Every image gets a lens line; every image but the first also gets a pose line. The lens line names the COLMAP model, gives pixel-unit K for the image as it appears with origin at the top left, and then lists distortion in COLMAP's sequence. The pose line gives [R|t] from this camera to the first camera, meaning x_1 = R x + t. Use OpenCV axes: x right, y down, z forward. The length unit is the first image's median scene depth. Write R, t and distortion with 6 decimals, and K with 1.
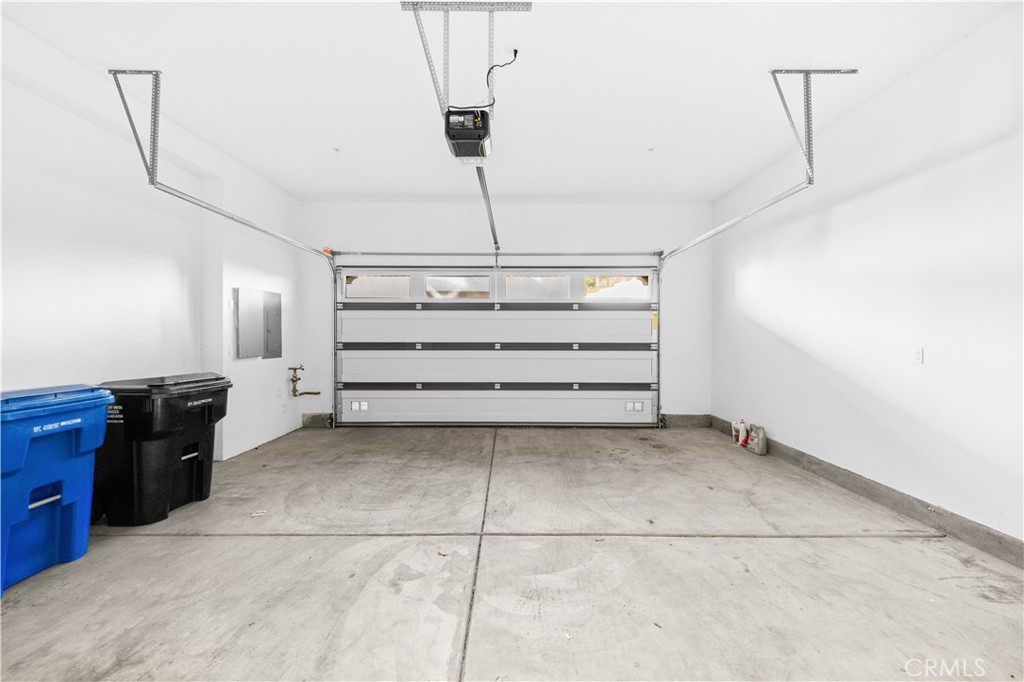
lens RADIAL K [[355.1, 0, 509.6], [0, 355.1, 337.0], [0, 0, 1]] dist [-0.008844, -0.000156]
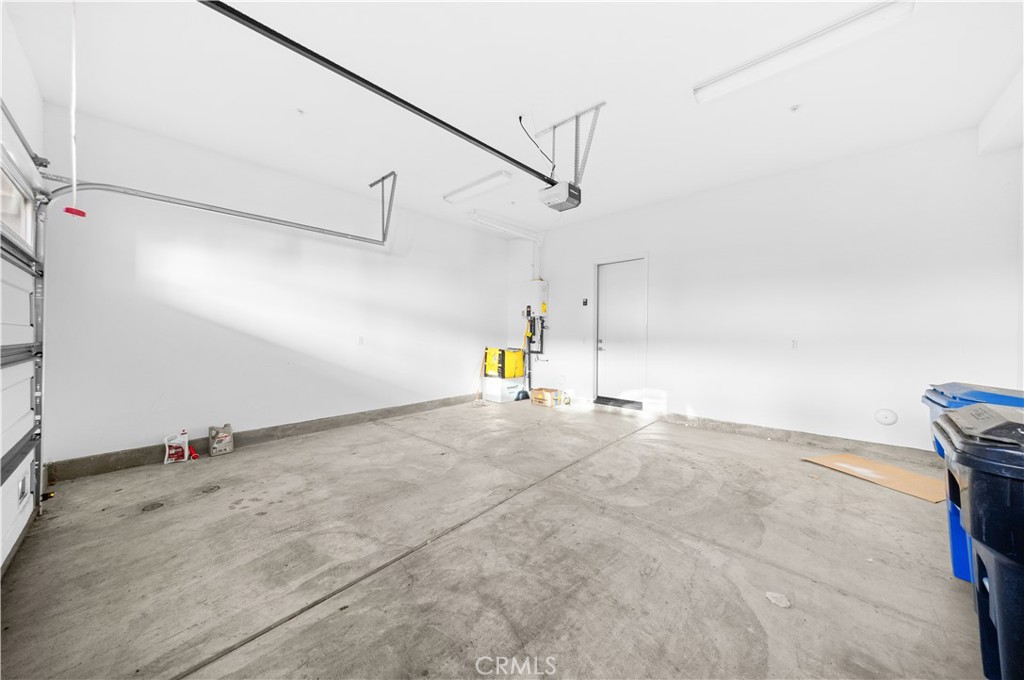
lens RADIAL K [[355.1, 0, 507.0], [0, 355.1, 332.9], [0, 0, 1]] dist [-0.008844, -0.000156]
pose [[-0.738132, -0.003510, 0.674647, -0.718984], [-0.000877, 0.999991, 0.004243, -0.001598], [-0.674655, 0.002540, -0.738129, 1.690176]]
